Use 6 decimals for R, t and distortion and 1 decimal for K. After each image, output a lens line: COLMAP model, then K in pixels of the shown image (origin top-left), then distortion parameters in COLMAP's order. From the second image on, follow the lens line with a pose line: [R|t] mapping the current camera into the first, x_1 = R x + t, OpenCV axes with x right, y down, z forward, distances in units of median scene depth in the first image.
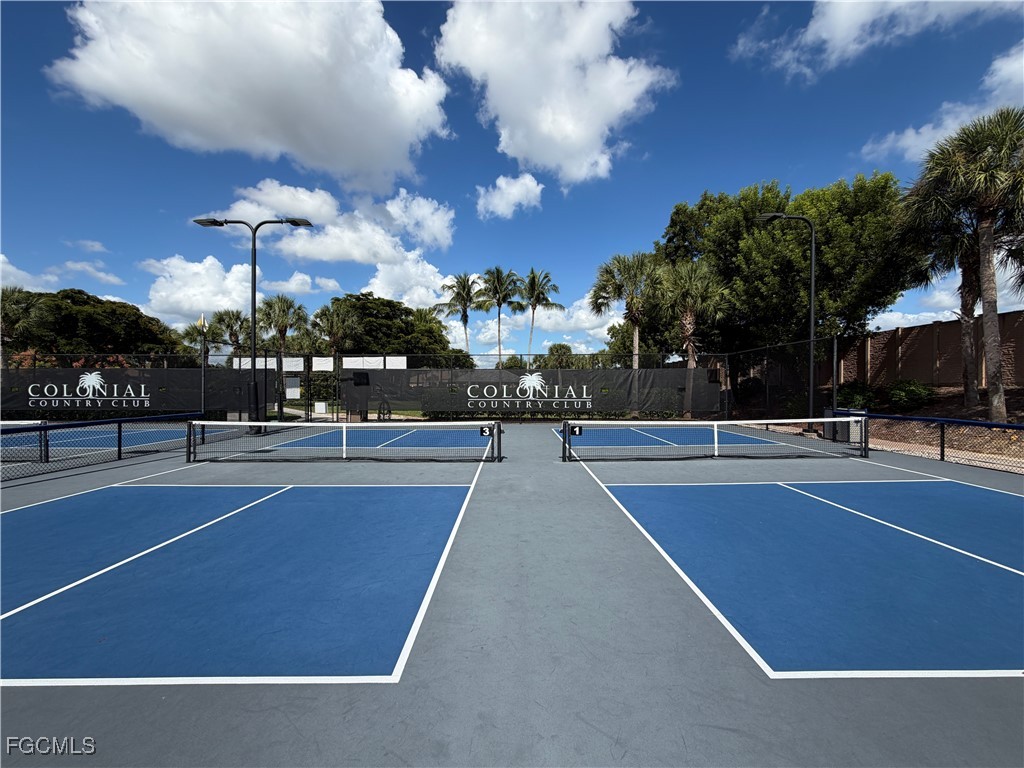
lens RADIAL K [[426.3, 0, 512.0], [0, 426.3, 384.0], [0, 0, 1]] dist [0.000487, -0.000061]
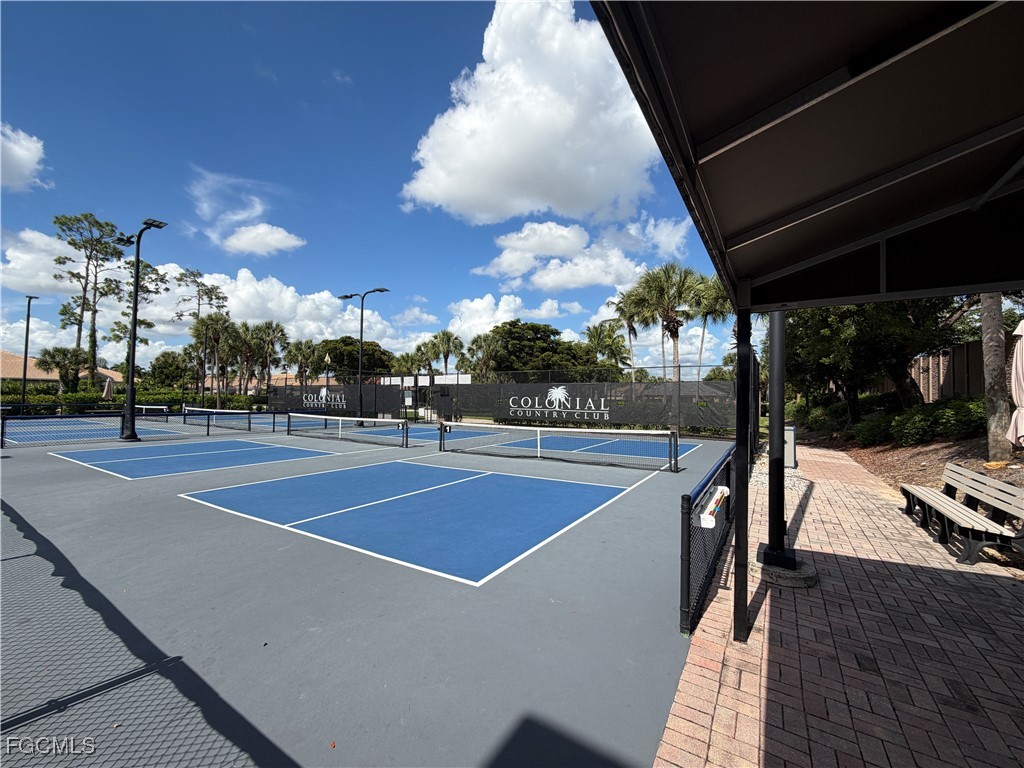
lens RADIAL K [[412.9, 0, 512.0], [0, 412.9, 384.0], [0, 0, 1]] dist [0.002649, 0.000372]
pose [[0.845133, -0.006844, -0.534513, 0.530747], [-0.010226, 0.999528, -0.028967, 0.000114], [0.534459, 0.029947, 0.844664, 0.004969]]
